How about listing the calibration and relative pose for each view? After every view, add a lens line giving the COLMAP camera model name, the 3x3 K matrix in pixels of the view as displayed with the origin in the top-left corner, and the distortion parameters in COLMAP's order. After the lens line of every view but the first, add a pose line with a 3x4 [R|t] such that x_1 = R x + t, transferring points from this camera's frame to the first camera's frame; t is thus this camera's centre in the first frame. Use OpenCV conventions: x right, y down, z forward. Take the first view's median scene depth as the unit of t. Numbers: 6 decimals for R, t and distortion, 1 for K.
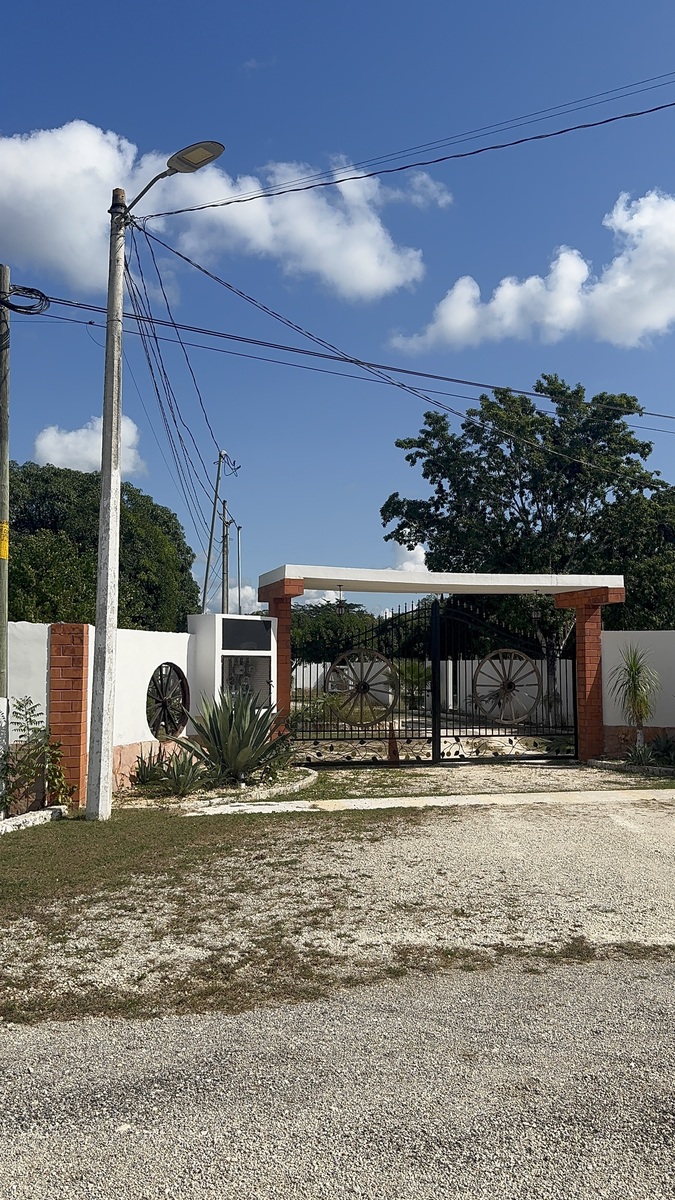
lens RADIAL K [[1009.0, 0, 331.8], [0, 1009.0, 595.7], [0, 0, 1]] dist [0.150290, -0.251564]
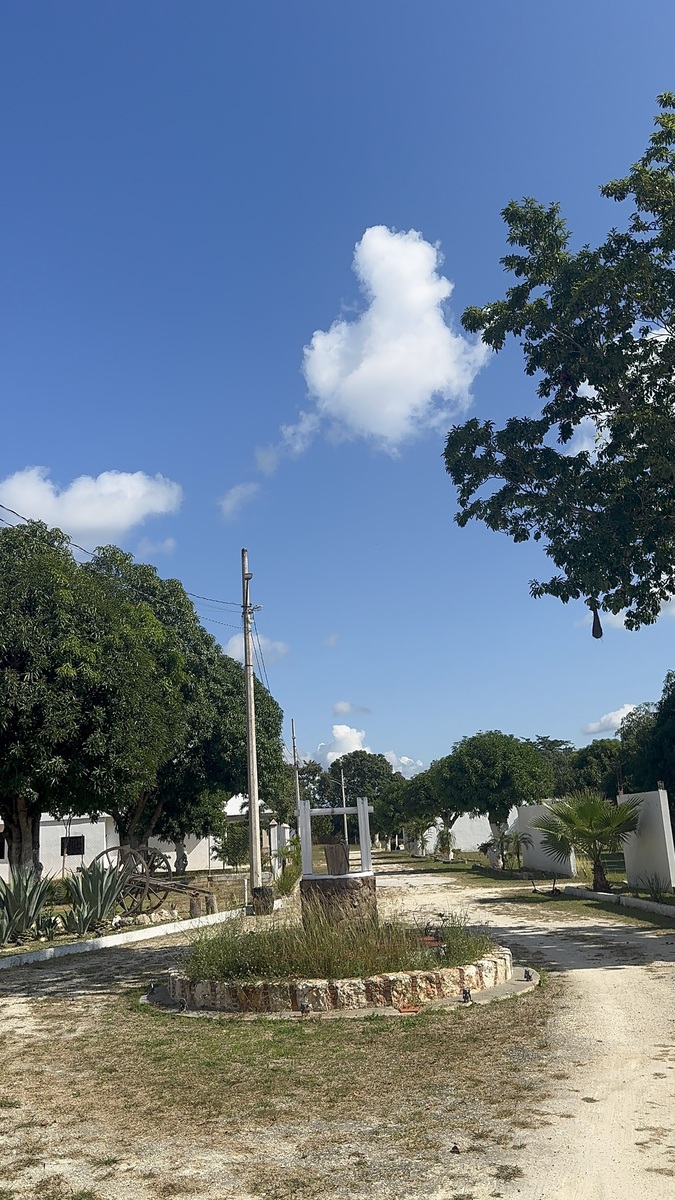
lens RADIAL K [[1009.0, 0, 331.8], [0, 1009.0, 595.7], [0, 0, 1]] dist [0.150290, -0.251564]
pose [[0.974708, -0.106267, -0.196602, 0.061150], [0.075412, 0.984512, -0.158271, 0.034007], [0.210376, 0.139442, 0.967625, 0.399899]]
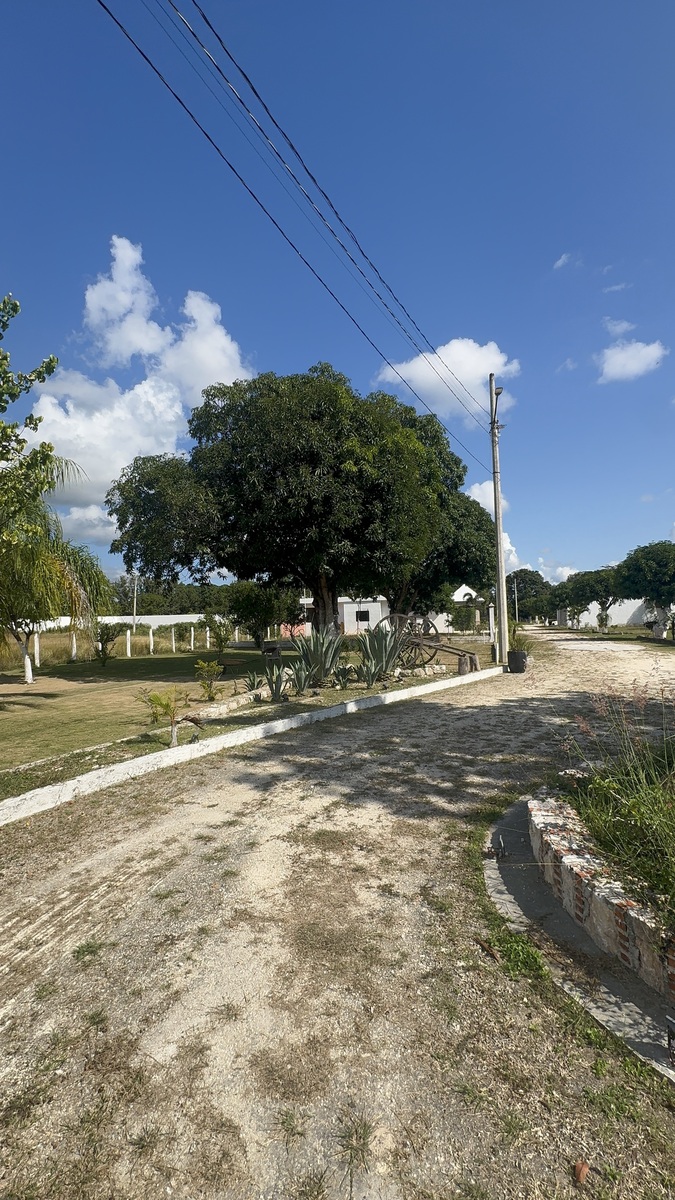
lens RADIAL K [[535.2, 0, 340.4], [0, 535.2, 601.6], [0, 0, 1]] dist [-0.027944, 0.039250]
pose [[0.876179, -0.047060, -0.479684, -0.023955], [0.068115, 0.997324, 0.026573, 0.049131], [0.477149, -0.055957, 0.877039, 0.575326]]
